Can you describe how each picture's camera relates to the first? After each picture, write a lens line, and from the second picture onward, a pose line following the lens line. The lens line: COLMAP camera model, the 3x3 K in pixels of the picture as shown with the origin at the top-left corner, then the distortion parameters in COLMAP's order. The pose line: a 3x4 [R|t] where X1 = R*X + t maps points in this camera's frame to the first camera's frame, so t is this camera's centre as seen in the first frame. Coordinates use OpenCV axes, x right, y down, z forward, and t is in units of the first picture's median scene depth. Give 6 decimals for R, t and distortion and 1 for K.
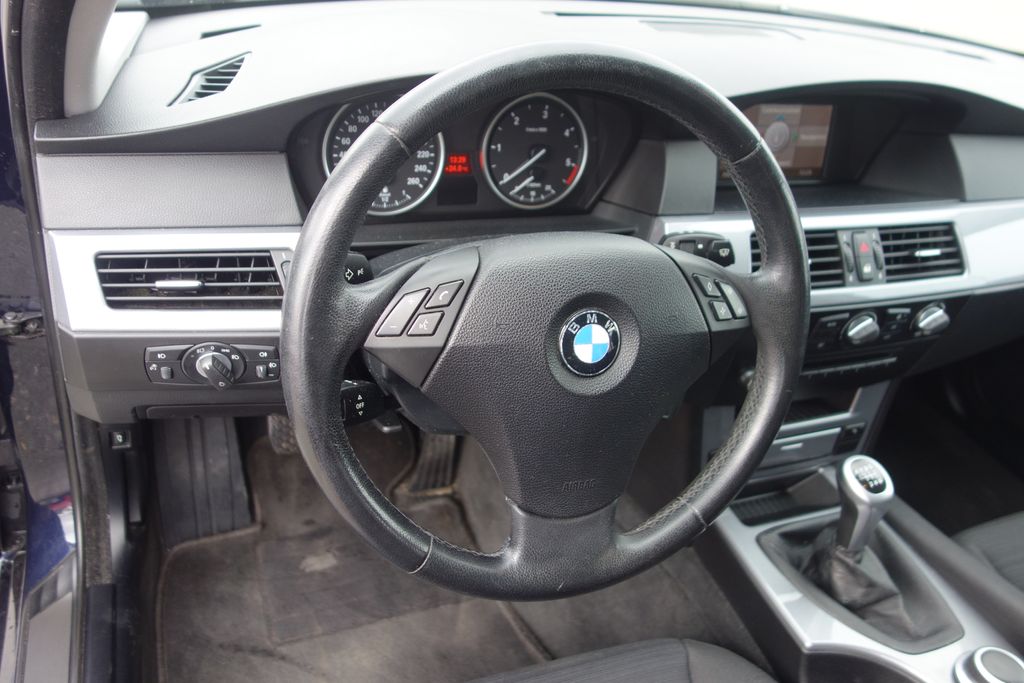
lens RADIAL K [[815.2, 0, 515.6], [0, 815.2, 336.9], [0, 0, 1]] dist [0.005757, -0.001033]
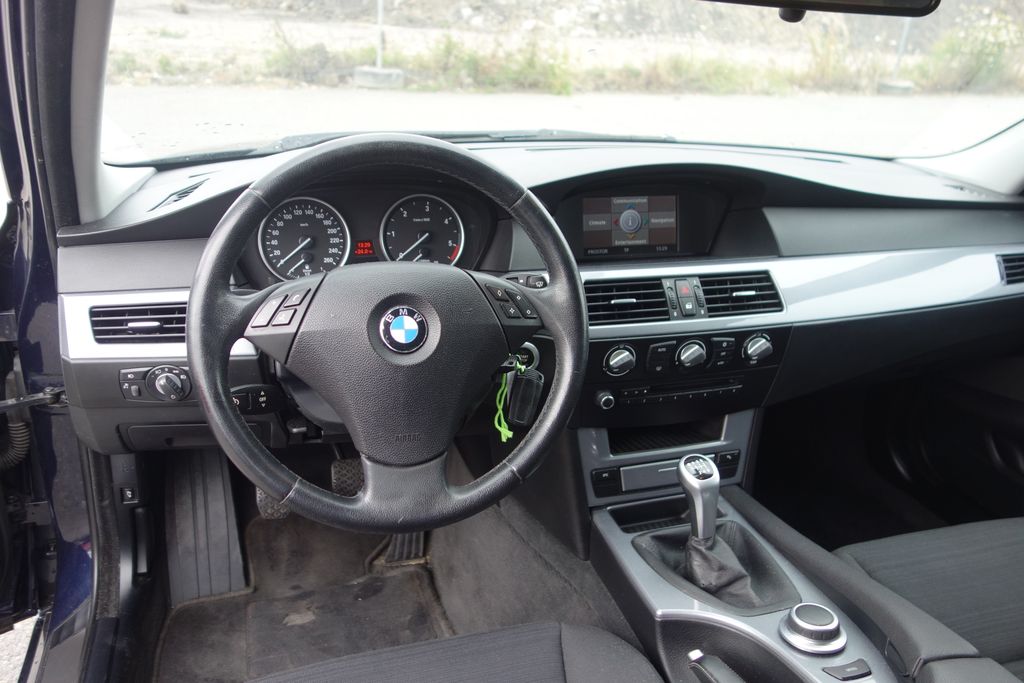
lens RADIAL K [[815.2, 0, 514.4], [0, 815.2, 335.1], [0, 0, 1]] dist [0.005757, -0.001033]
pose [[0.993352, -0.068975, -0.092162, 0.280387], [0.046781, 0.973400, -0.224283, 0.234374], [0.105180, 0.218481, 0.970156, -0.246336]]
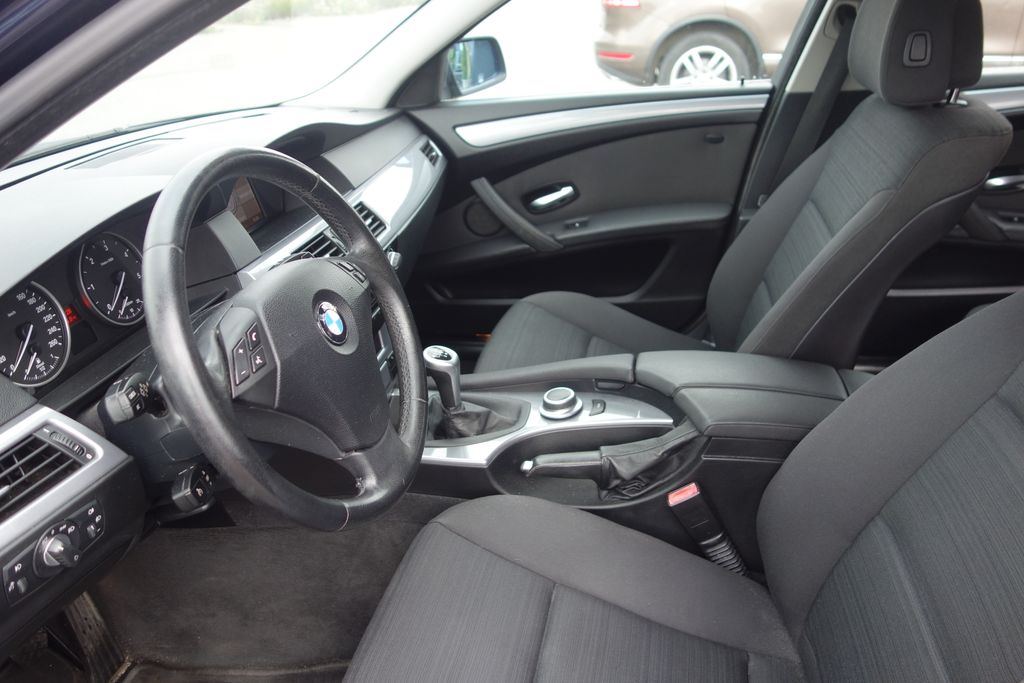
lens RADIAL K [[815.2, 0, 521.1], [0, 815.2, 324.8], [0, 0, 1]] dist [0.005757, -0.001033]
pose [[0.510871, -0.491526, 0.705275, -0.530327], [0.577076, 0.804173, 0.142442, -0.002333], [-0.637177, 0.334228, 0.694477, -0.169640]]
